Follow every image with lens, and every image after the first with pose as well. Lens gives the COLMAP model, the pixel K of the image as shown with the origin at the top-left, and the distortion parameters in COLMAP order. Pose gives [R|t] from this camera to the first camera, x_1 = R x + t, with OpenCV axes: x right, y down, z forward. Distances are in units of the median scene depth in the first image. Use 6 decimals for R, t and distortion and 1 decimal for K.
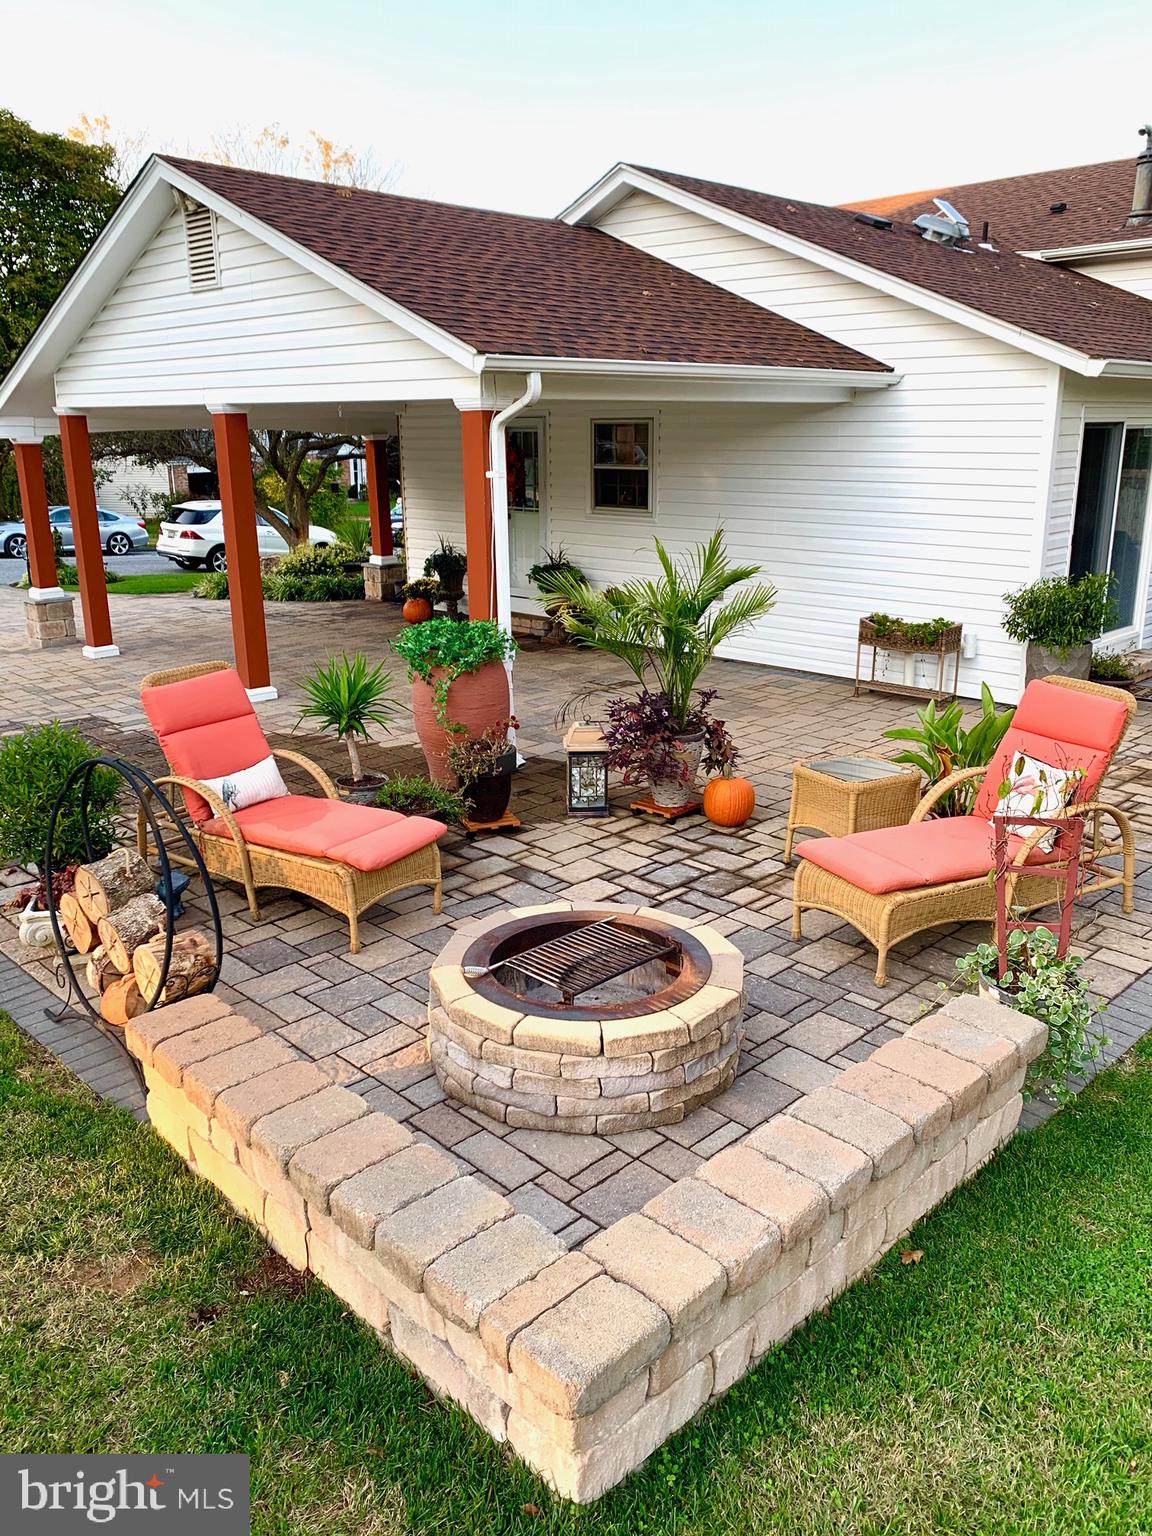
lens RADIAL K [[1178.1, 0, 576.0], [0, 1178.1, 768.0], [0, 0, 1]] dist [0.003208, 0.002176]
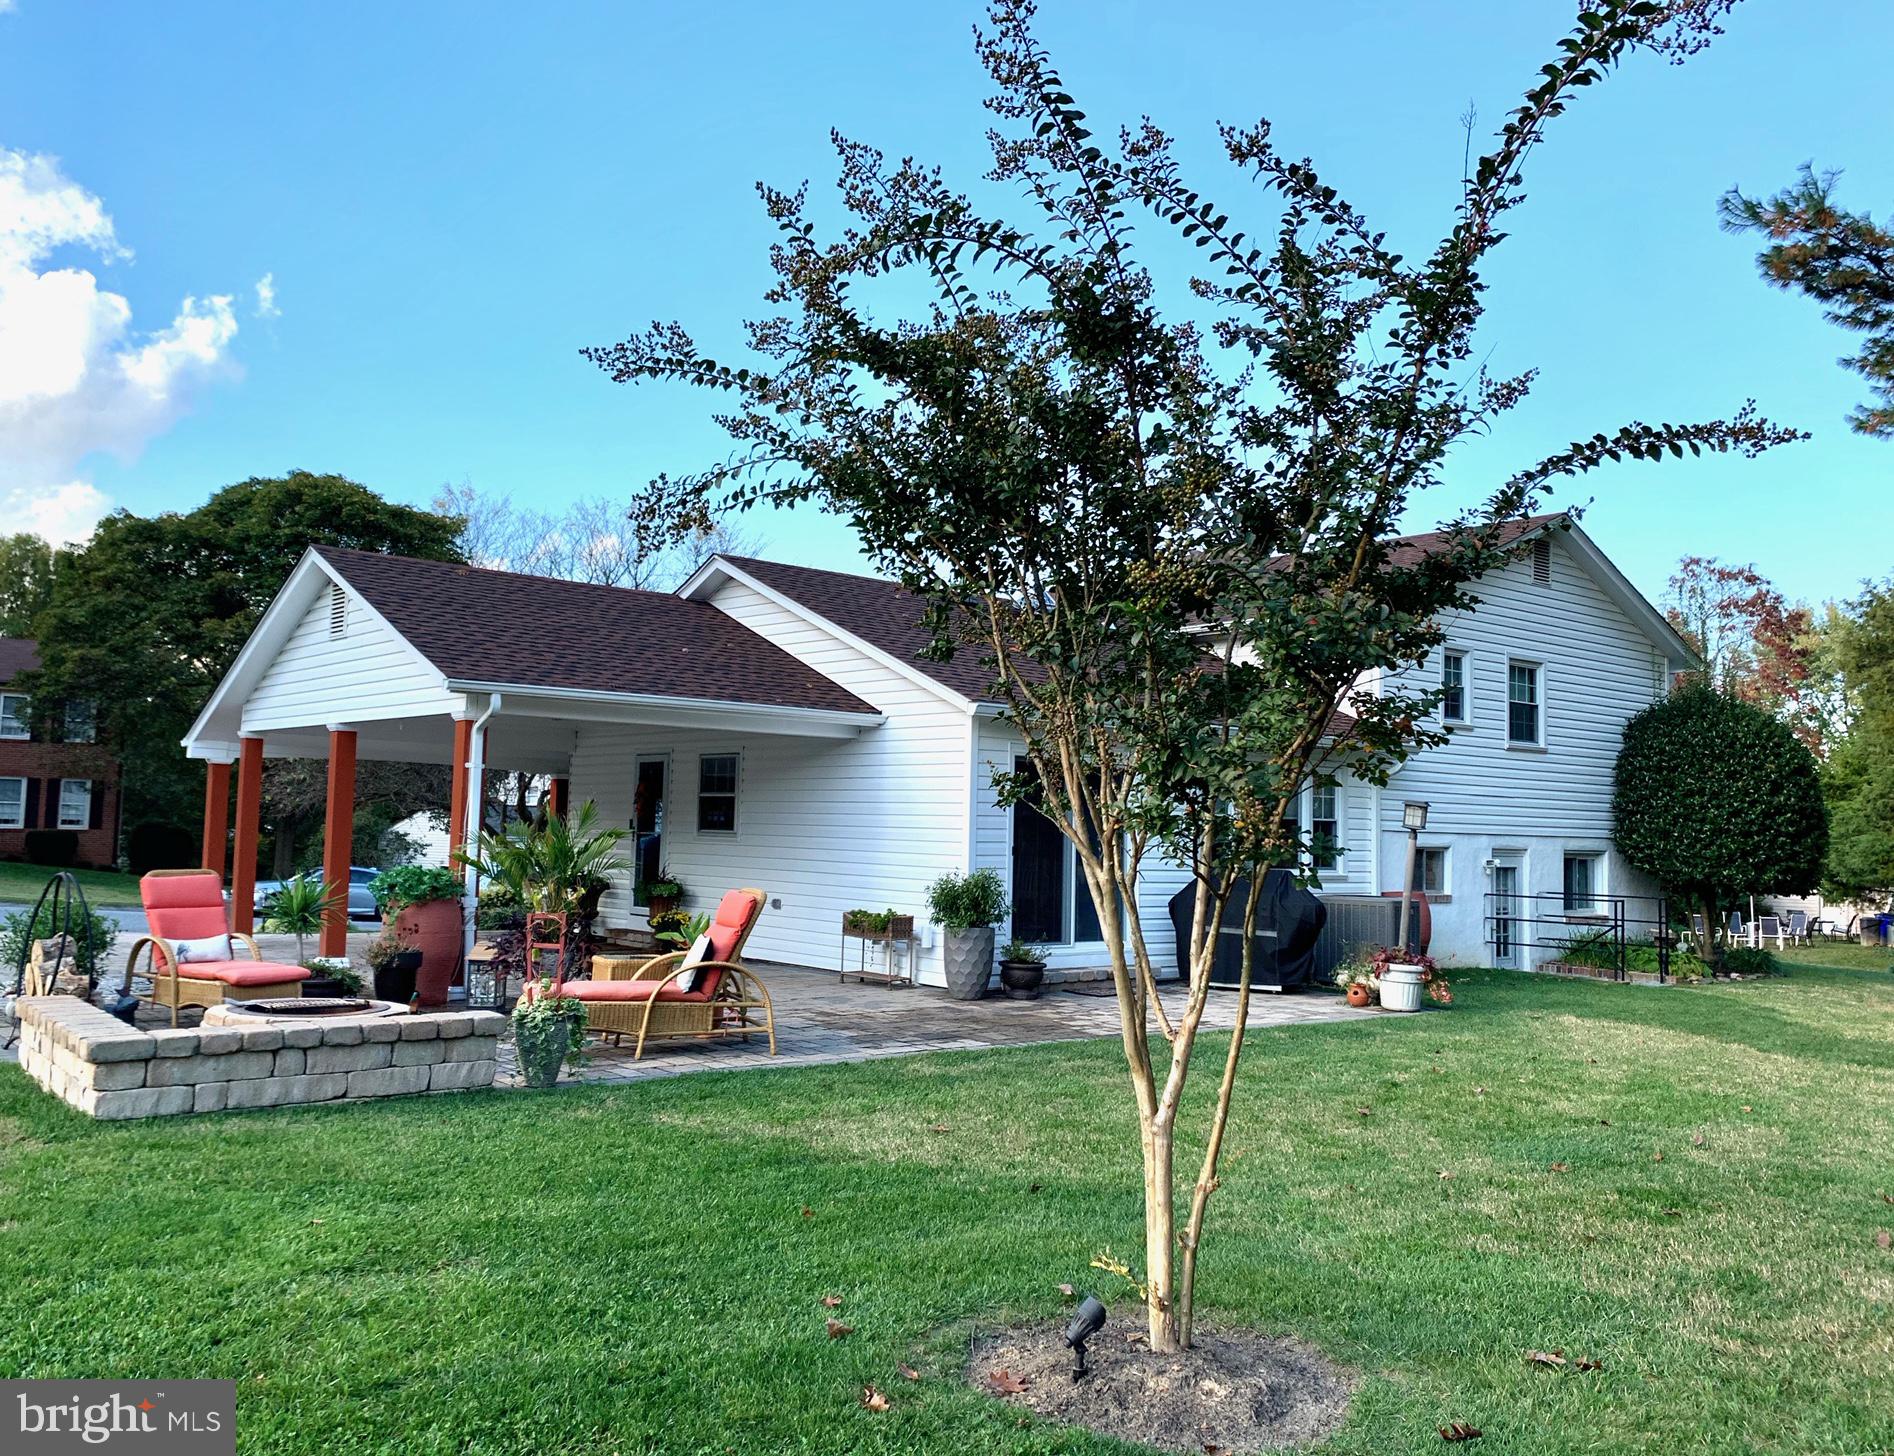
lens RADIAL K [[1509.9, 0, 947.0], [0, 1509.9, 728.0], [0, 0, 1]] dist [0.004689, 0.001456]
pose [[0.997450, 0.026339, -0.066325, 0.992317], [-0.047297, 0.939953, -0.338011, 0.456569], [0.053440, 0.340286, 0.938802, -1.033201]]
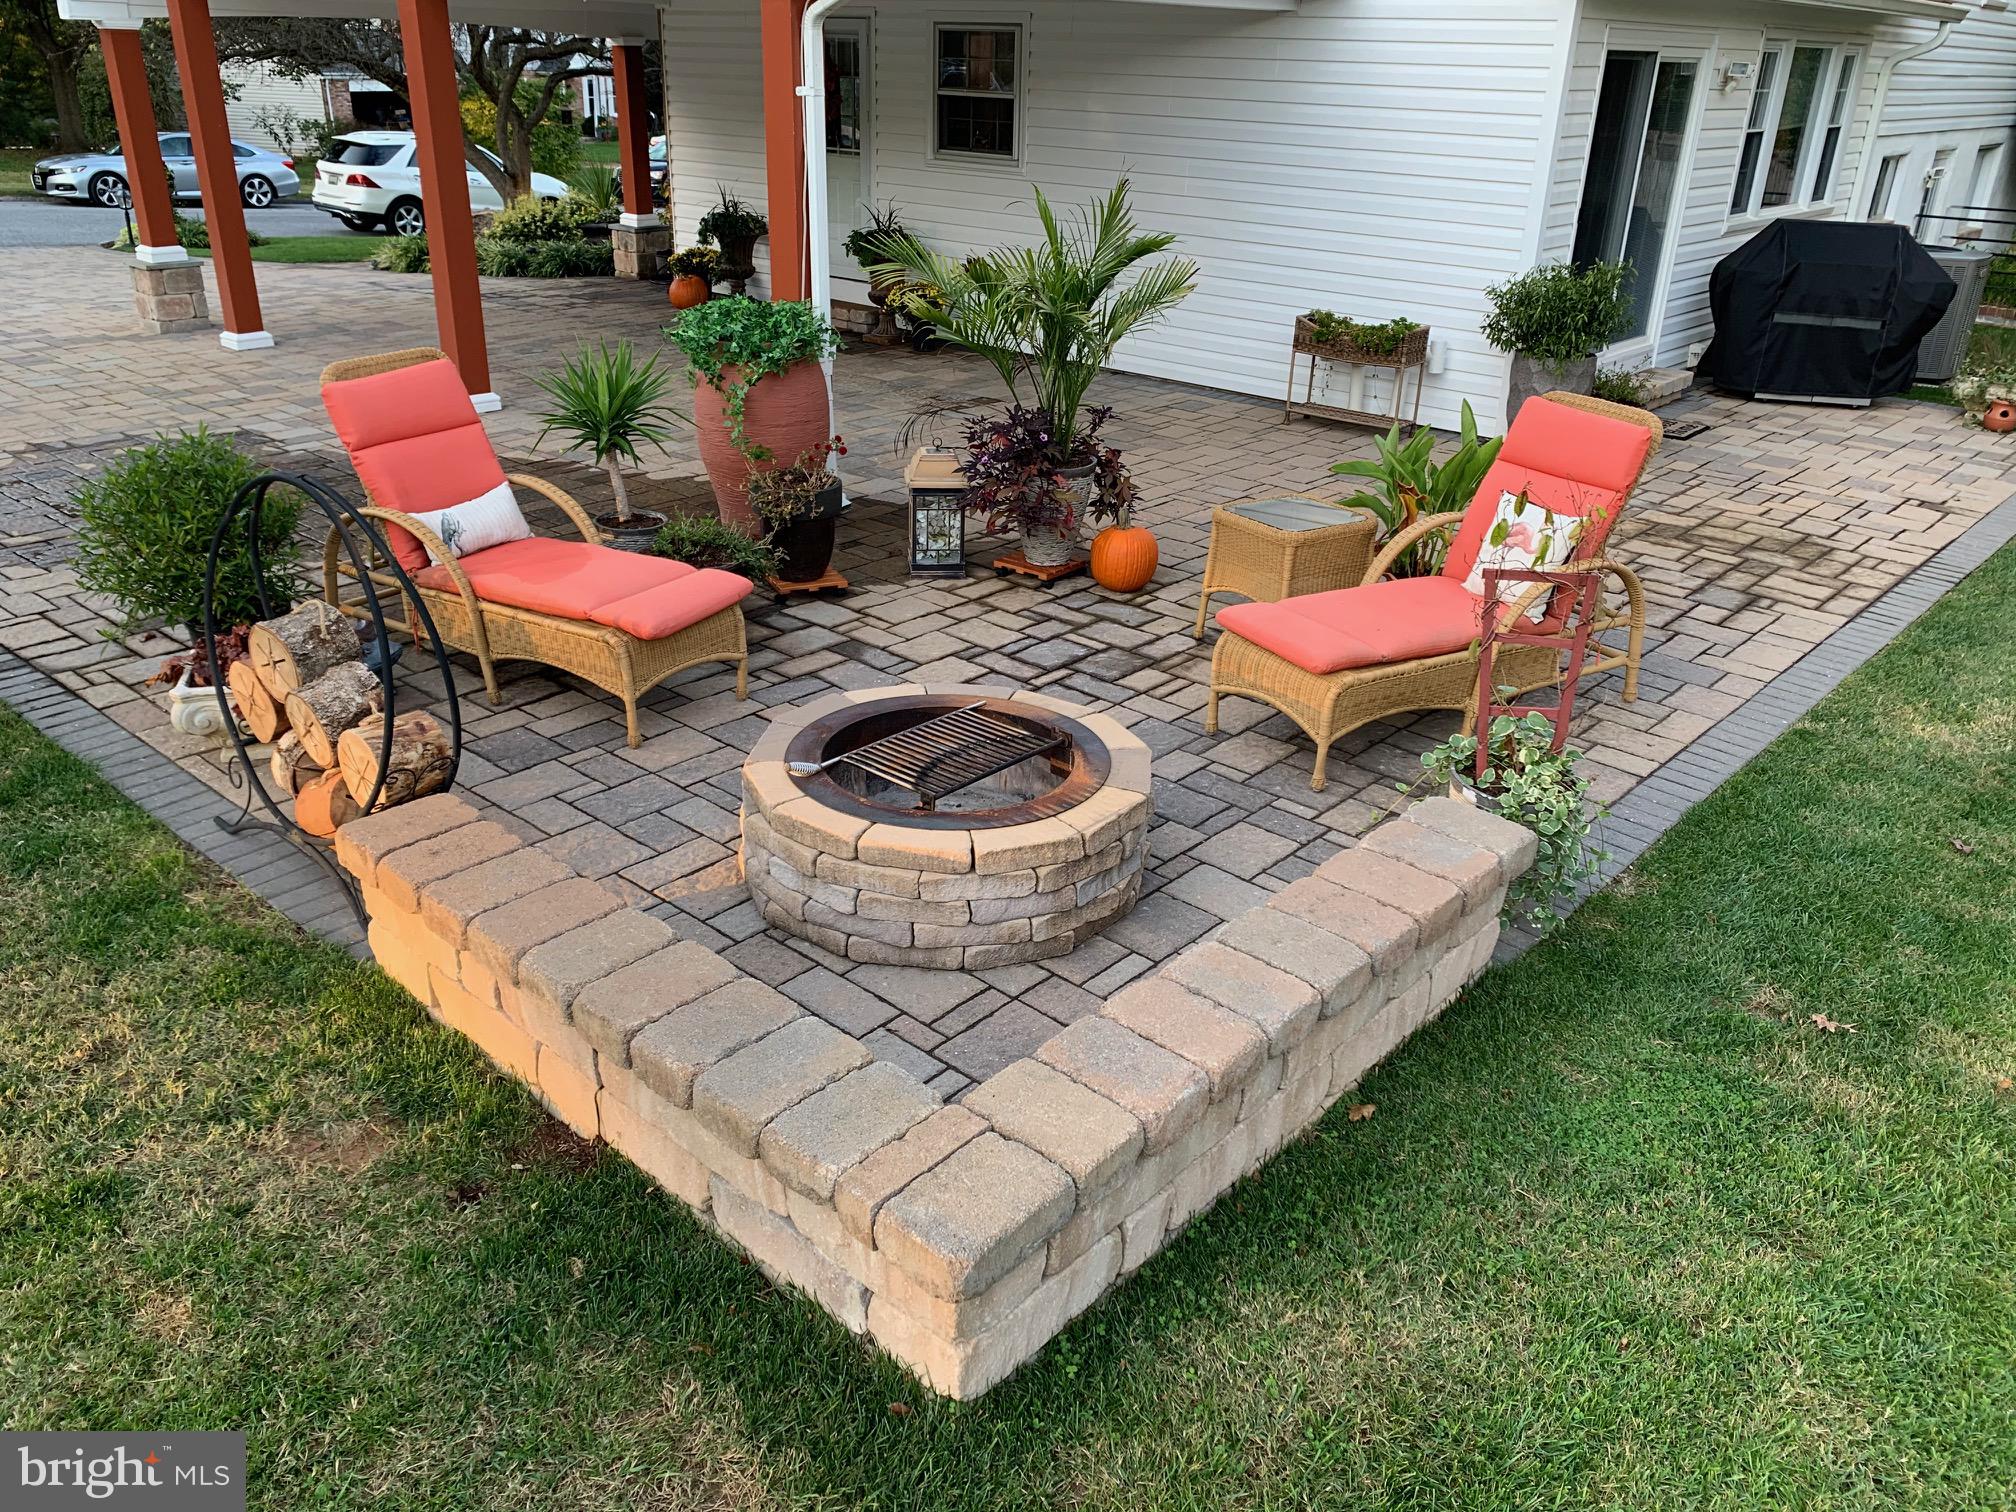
lens RADIAL K [[1538.5, 0, 1008.0], [0, 1538.5, 756.0], [0, 0, 1]] dist [0.028413, -0.047847]
pose [[0.997408, 0.004856, 0.071794, -0.024360], [-0.015464, 0.988873, 0.147956, 0.016269], [-0.070277, -0.148682, 0.986385, 0.010341]]
